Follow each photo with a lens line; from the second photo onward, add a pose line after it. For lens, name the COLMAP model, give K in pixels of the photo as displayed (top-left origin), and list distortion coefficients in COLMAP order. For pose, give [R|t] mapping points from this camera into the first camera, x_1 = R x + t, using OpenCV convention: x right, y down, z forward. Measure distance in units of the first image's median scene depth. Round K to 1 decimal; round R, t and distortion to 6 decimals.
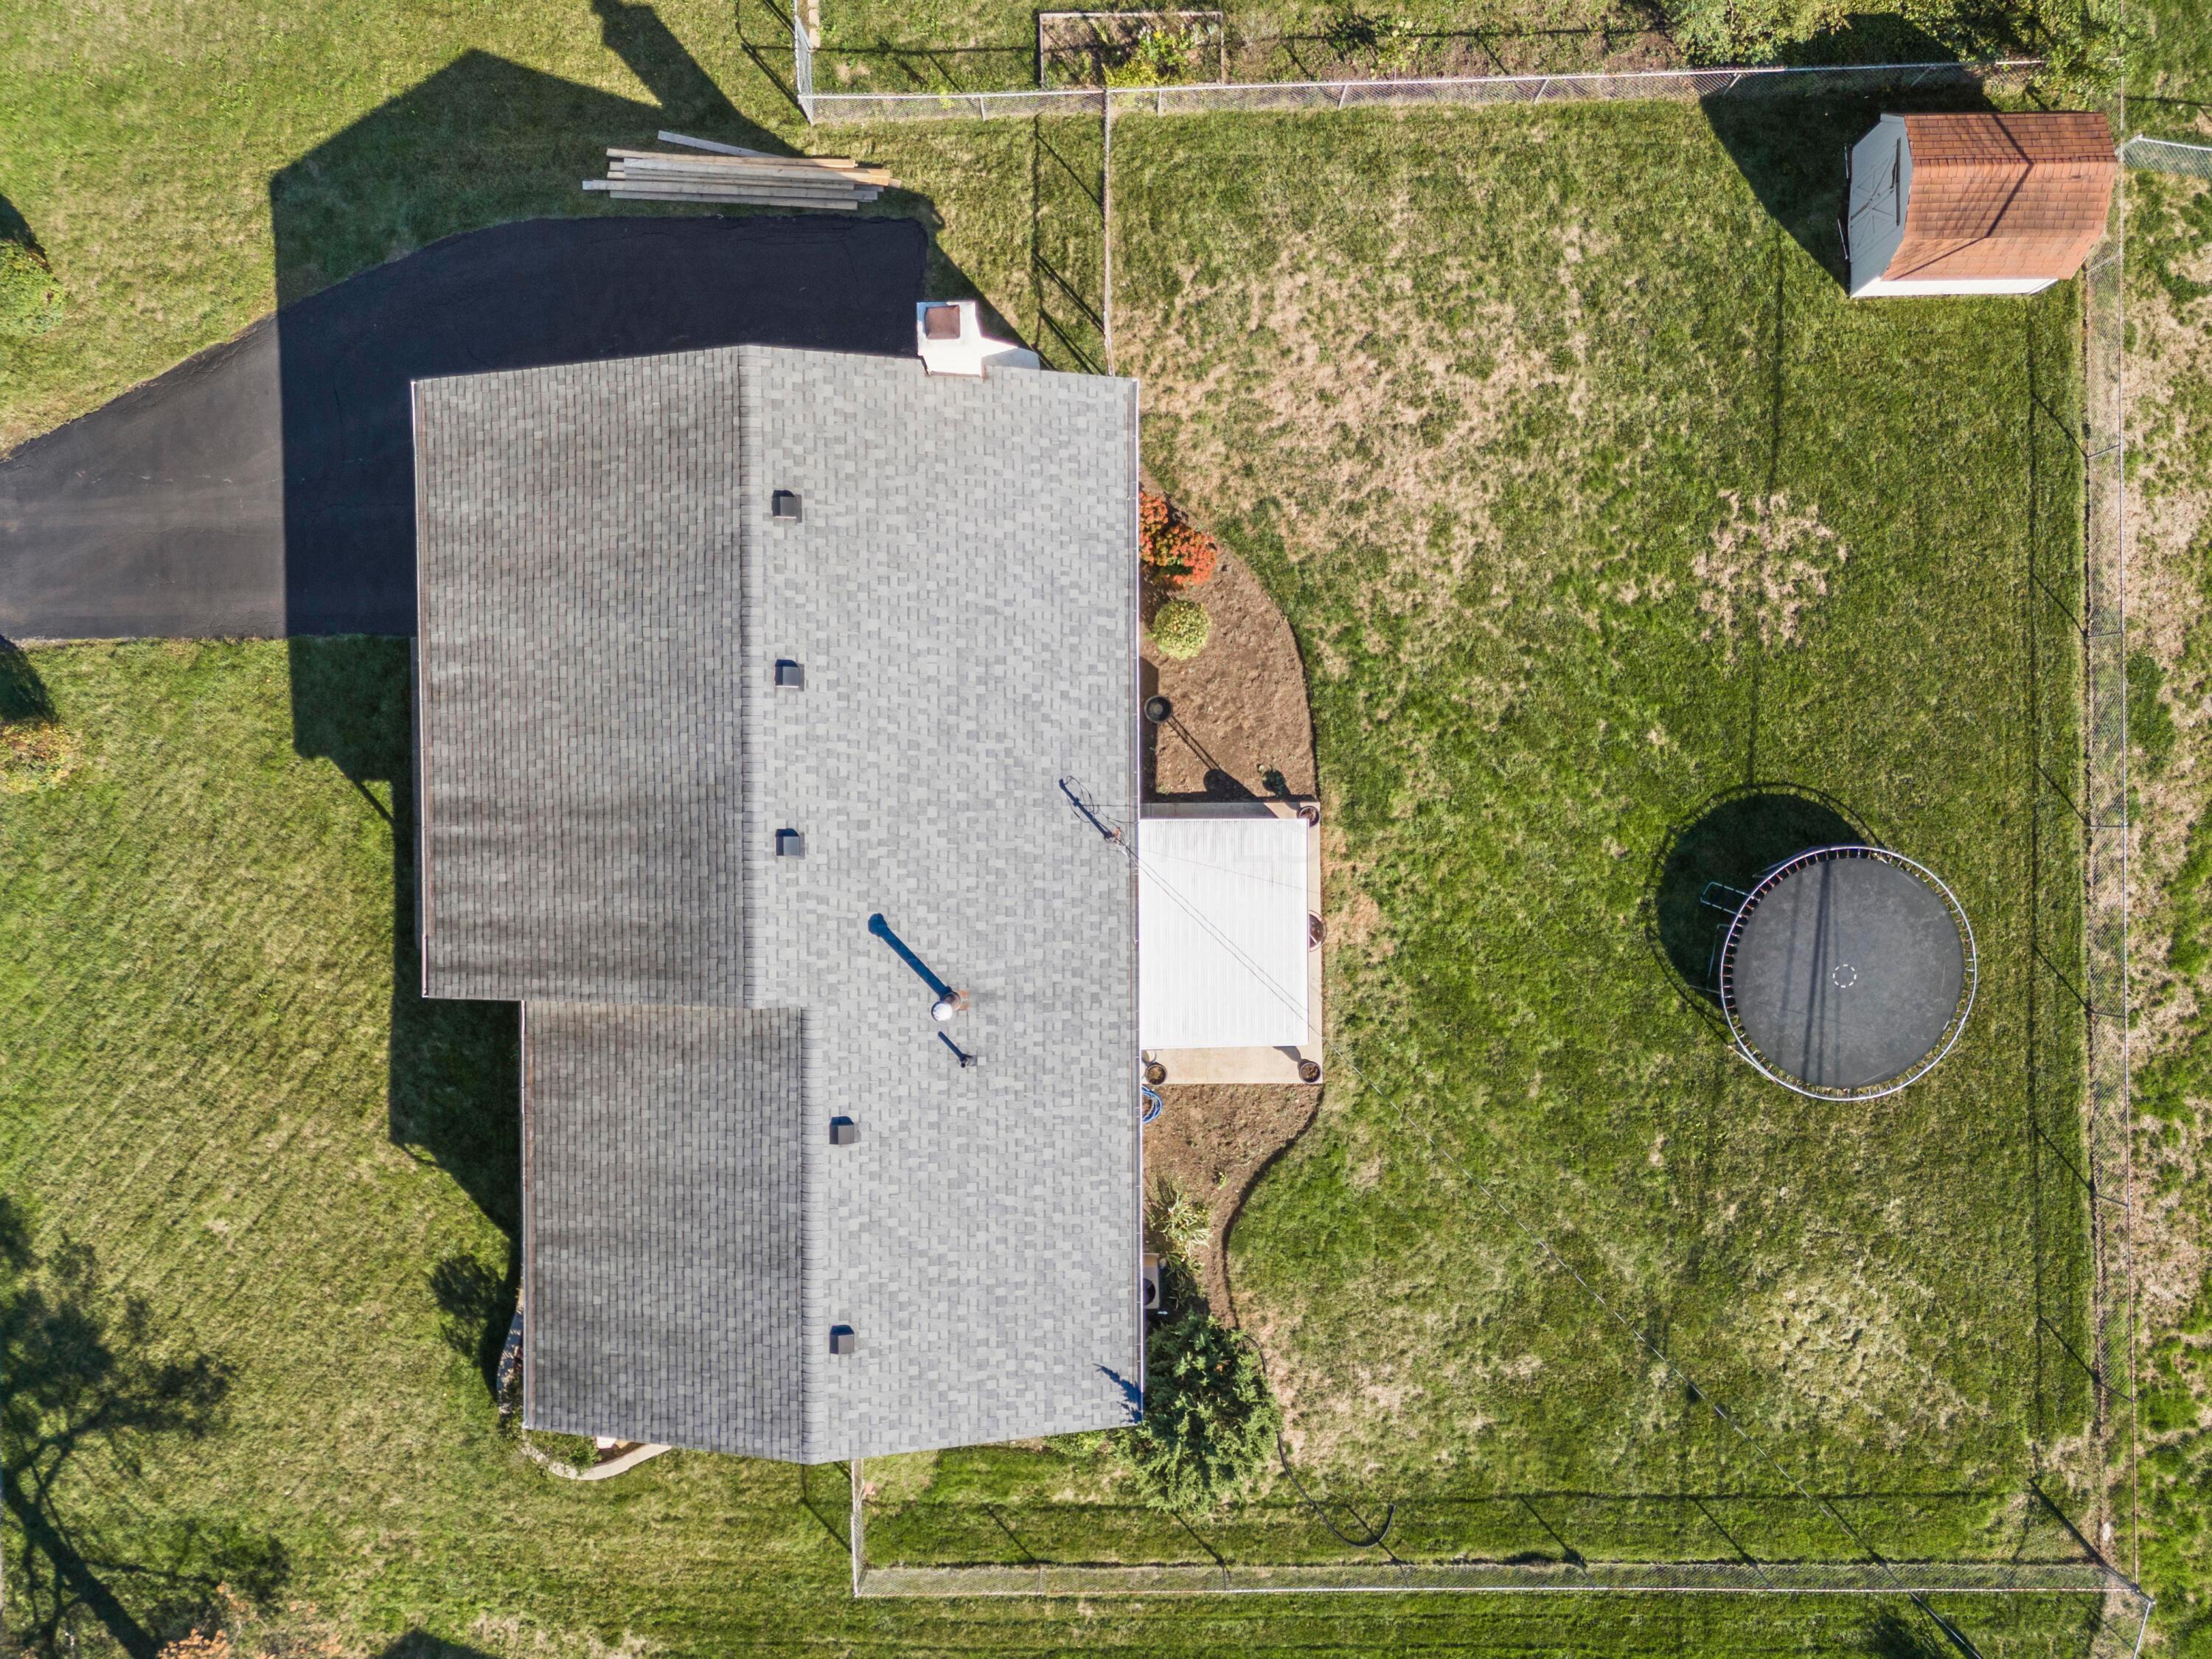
lens RADIAL K [[1602.1, 0, 1106.0], [0, 1602.1, 829.5], [0, 0, 1]] dist [0.064800, -0.068763]
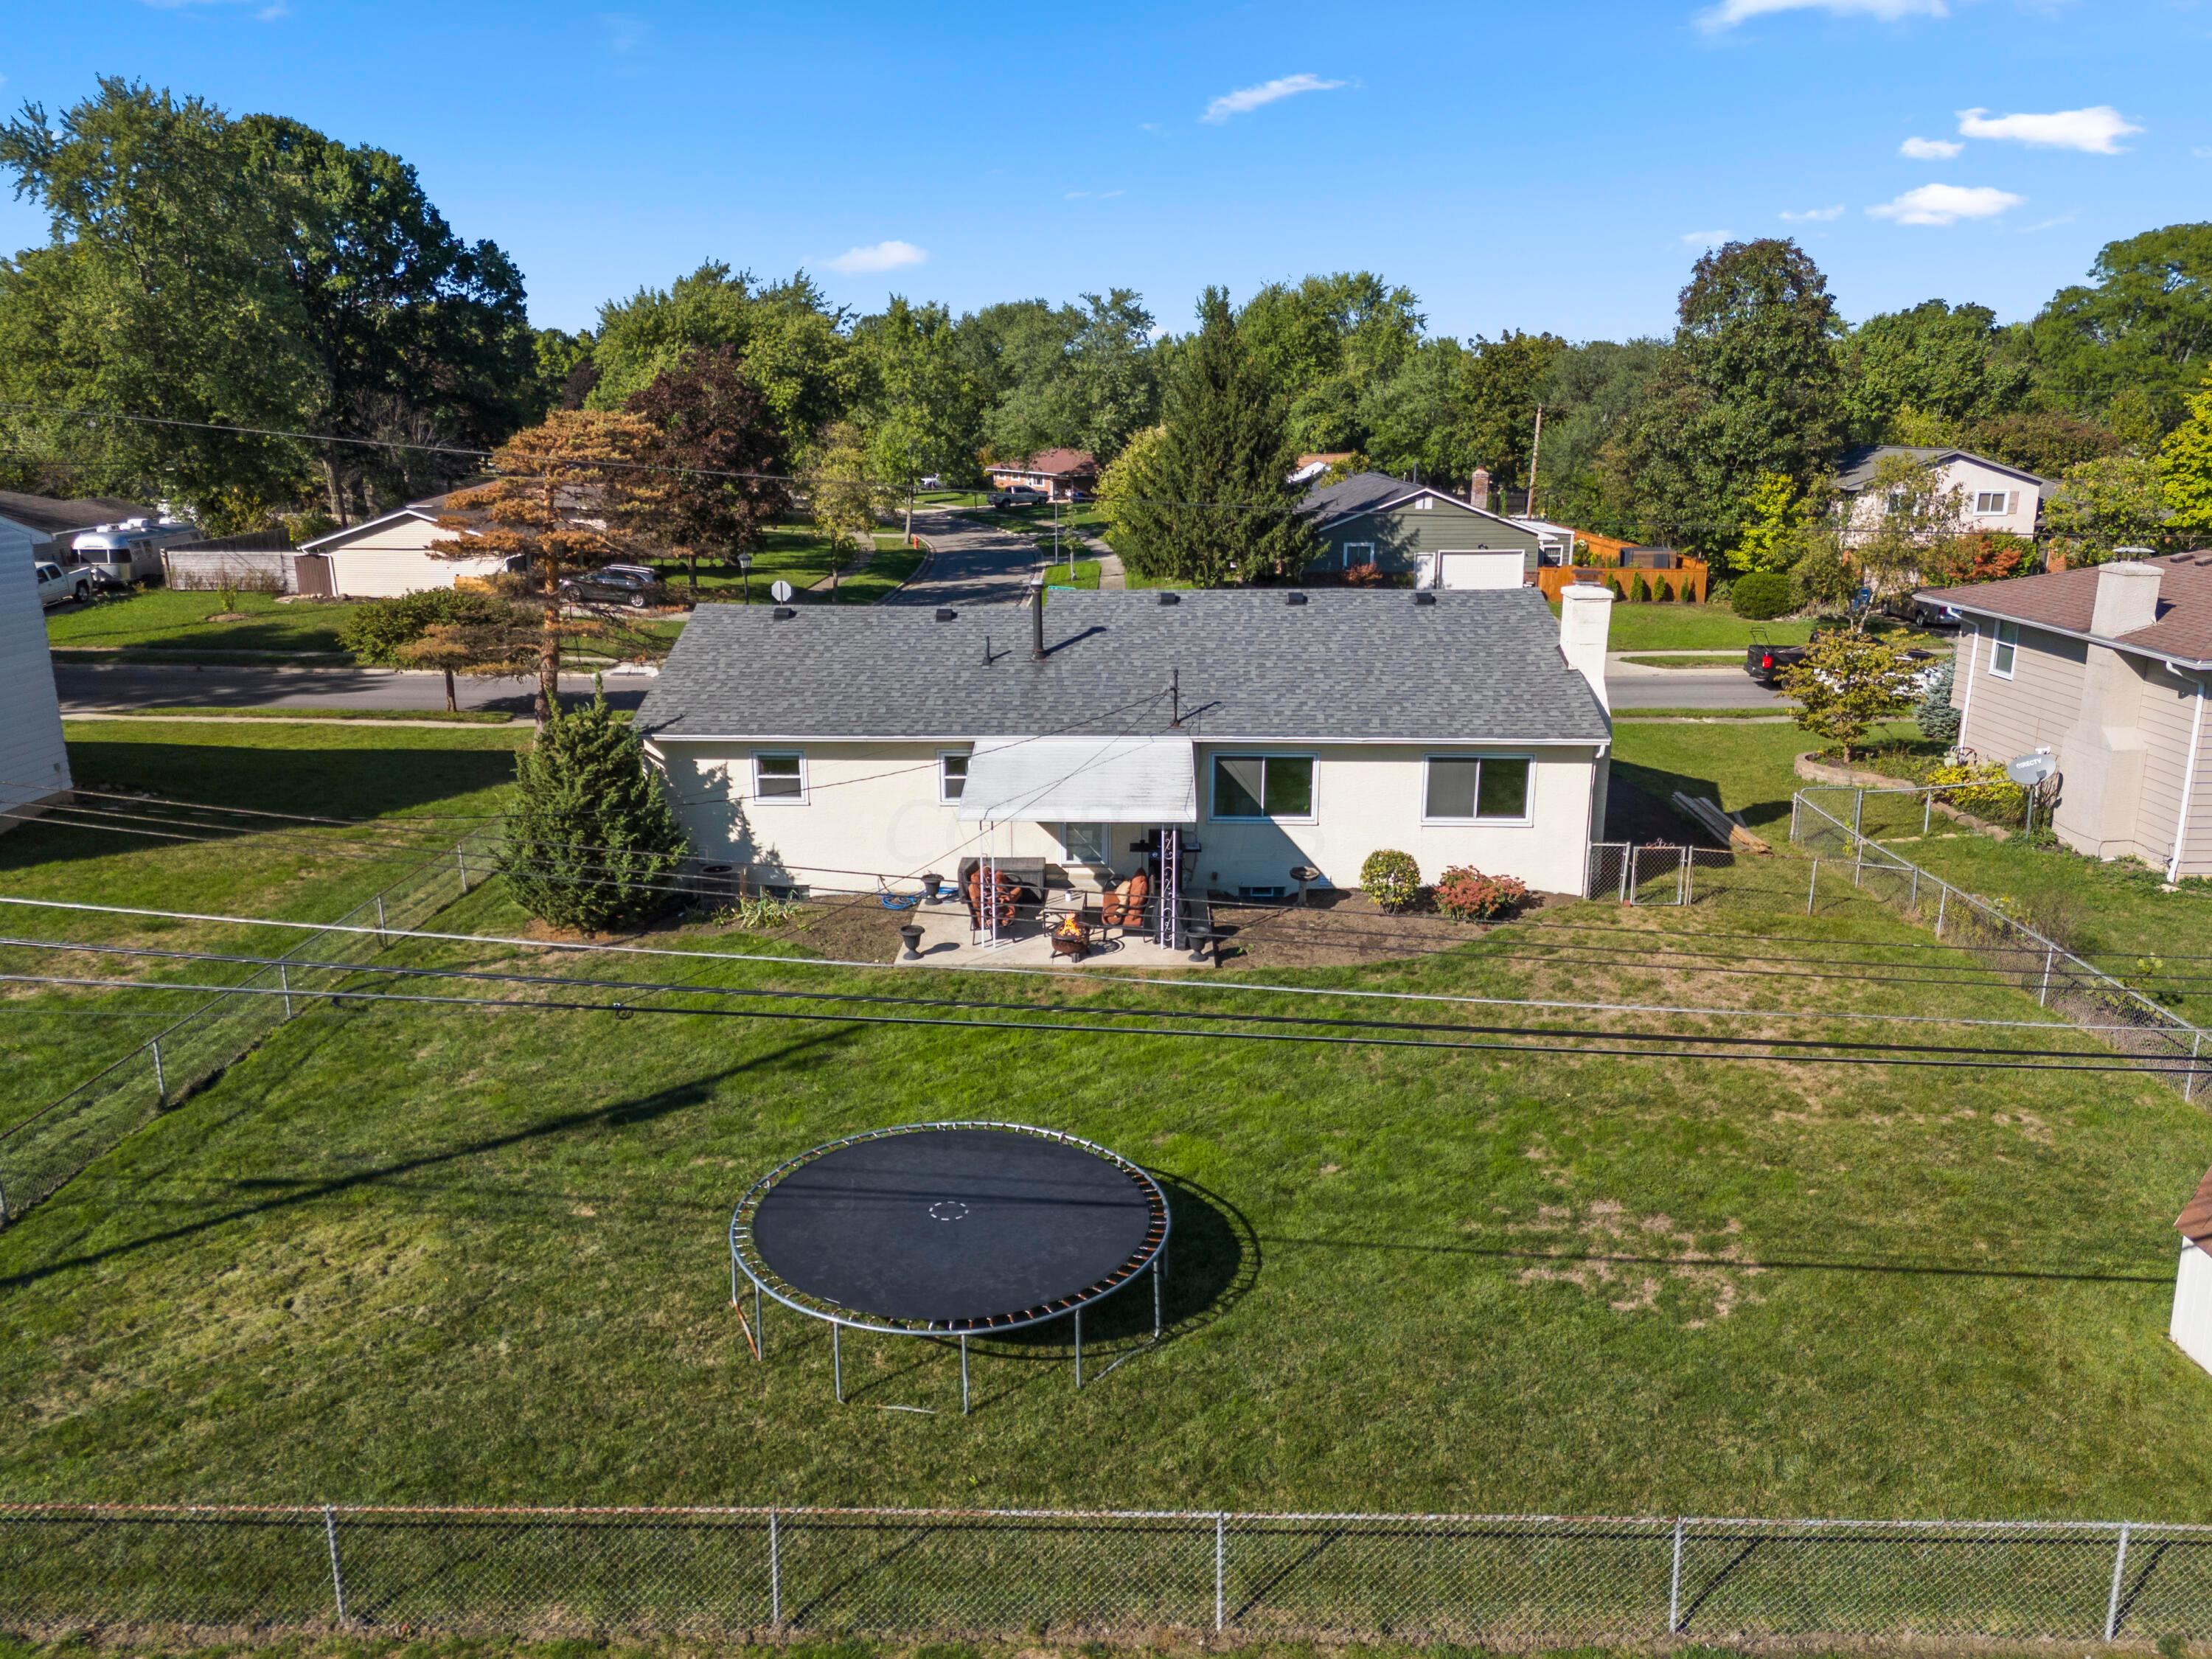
lens RADIAL K [[1602.1, 0, 1106.0], [0, 1602.1, 829.5], [0, 0, 1]] dist [0.064800, -0.068763]
pose [[-0.030871, 0.274474, -0.961099, 0.953629], [-0.999519, -0.005615, 0.030501, 0.016030], [0.002975, 0.961578, 0.274516, 0.687655]]
